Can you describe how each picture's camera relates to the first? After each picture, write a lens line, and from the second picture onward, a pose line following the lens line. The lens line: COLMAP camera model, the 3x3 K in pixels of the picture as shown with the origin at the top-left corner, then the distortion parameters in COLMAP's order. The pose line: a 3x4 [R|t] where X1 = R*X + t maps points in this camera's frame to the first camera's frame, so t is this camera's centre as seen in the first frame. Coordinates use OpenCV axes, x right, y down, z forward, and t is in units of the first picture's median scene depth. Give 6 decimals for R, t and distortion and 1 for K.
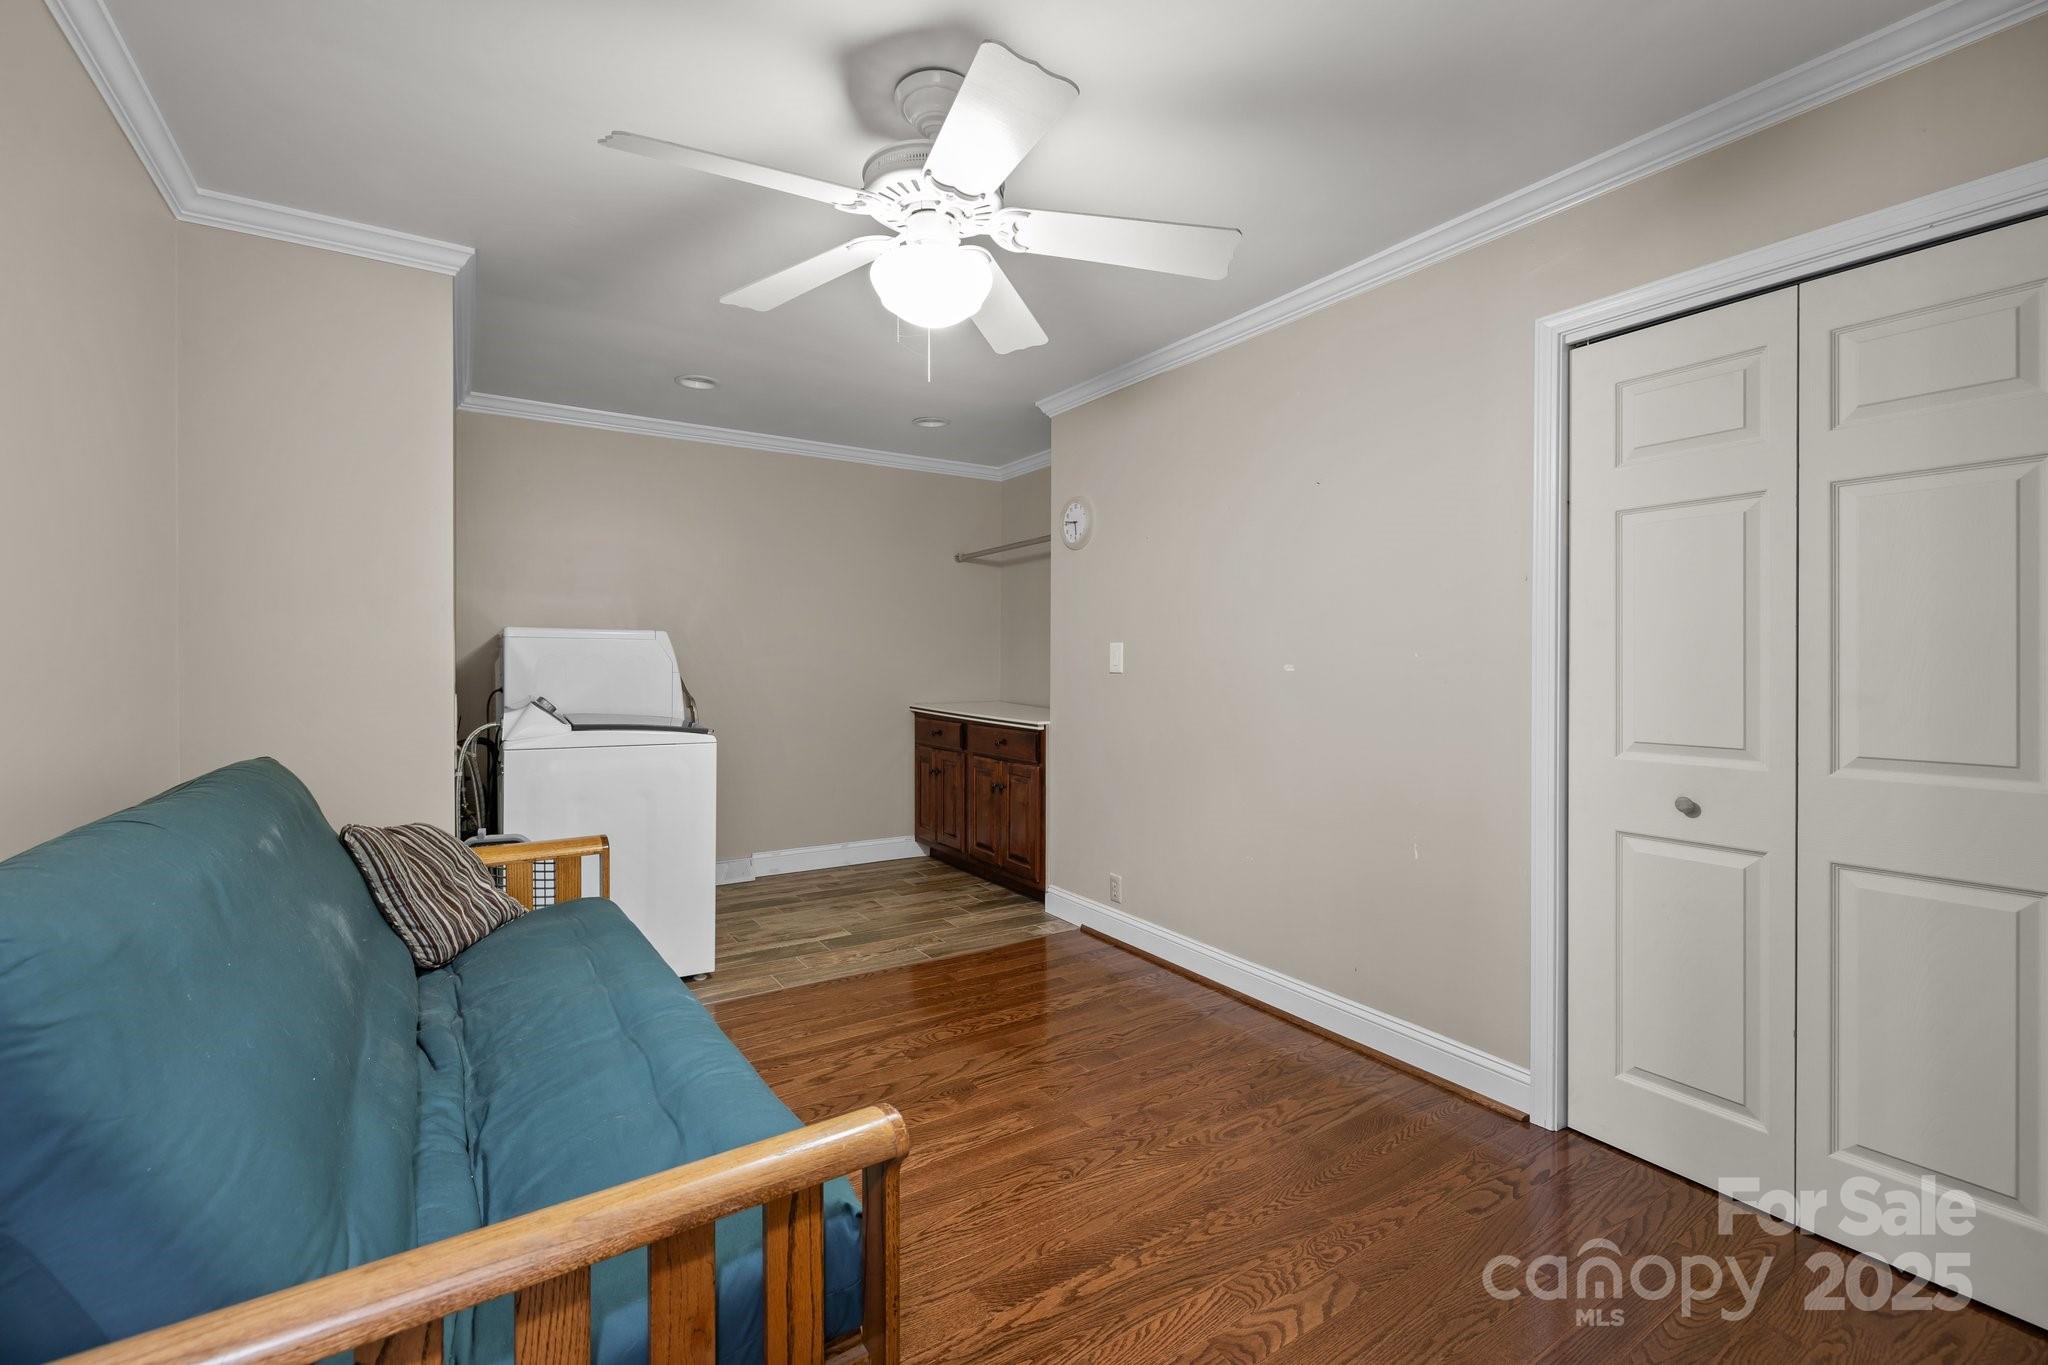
lens RADIAL K [[868.0, 0, 1009.0], [0, 868.0, 671.6], [0, 0, 1]] dist [-0.001740, -0.000169]
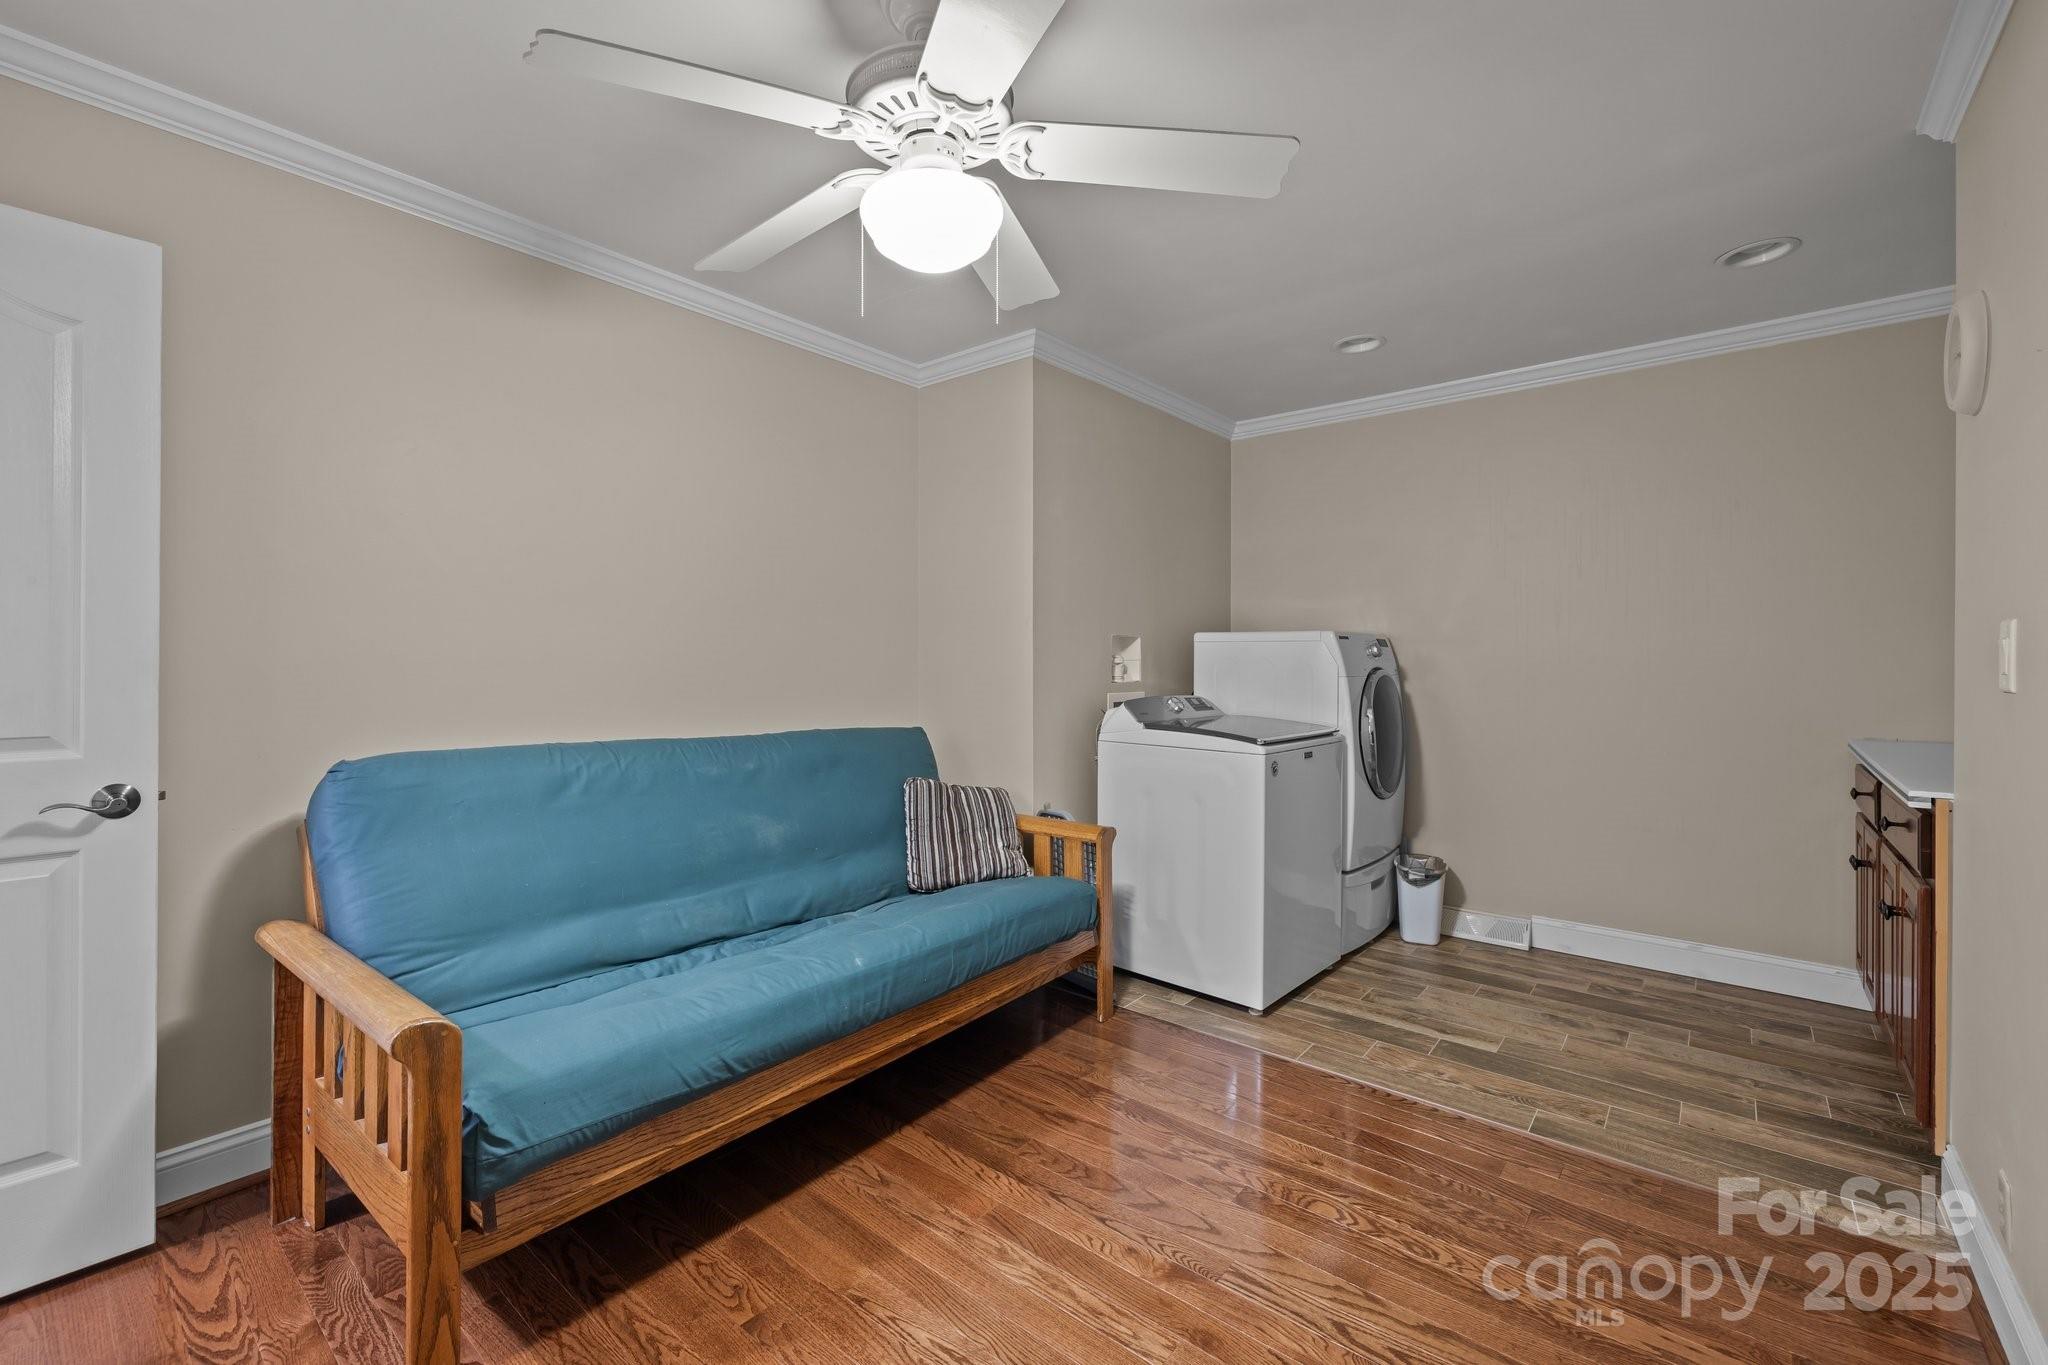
lens RADIAL K [[868.0, 0, 1010.0], [0, 868.0, 668.1], [0, 0, 1]] dist [-0.001740, -0.000169]
pose [[0.294038, 0.004647, -0.955783, 0.382032], [-0.012428, 0.999922, 0.001039, -0.004705], [0.955713, 0.011573, 0.294072, 0.423063]]
